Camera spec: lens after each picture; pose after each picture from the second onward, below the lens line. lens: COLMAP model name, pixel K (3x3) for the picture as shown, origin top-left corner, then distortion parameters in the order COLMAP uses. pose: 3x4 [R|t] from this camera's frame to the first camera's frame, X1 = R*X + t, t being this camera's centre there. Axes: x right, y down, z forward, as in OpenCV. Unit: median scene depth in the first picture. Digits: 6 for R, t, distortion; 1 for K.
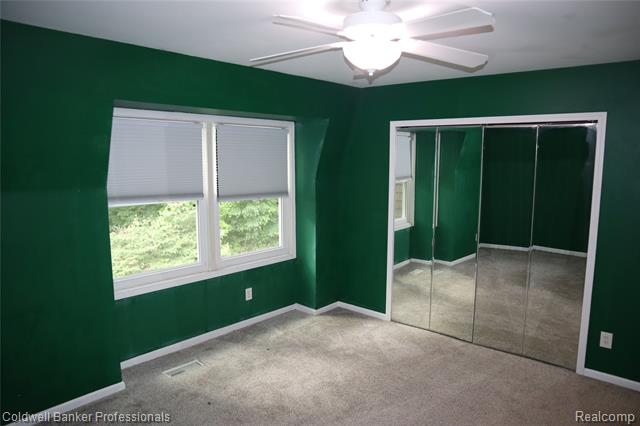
lens RADIAL K [[444.2, 0, 317.7], [0, 444.2, 214.2], [0, 0, 1]] dist [-0.118226, 0.074598]
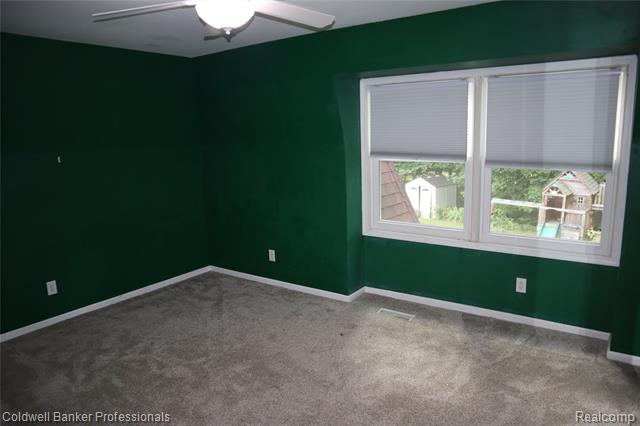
lens RADIAL K [[444.2, 0, 317.7], [0, 444.2, 214.2], [0, 0, 1]] dist [-0.118226, 0.074598]
pose [[0.095210, 0.165174, -0.981658, 0.643113], [-0.097595, 0.982936, 0.155923, -0.039639], [0.990662, 0.080960, 0.109705, 0.604292]]
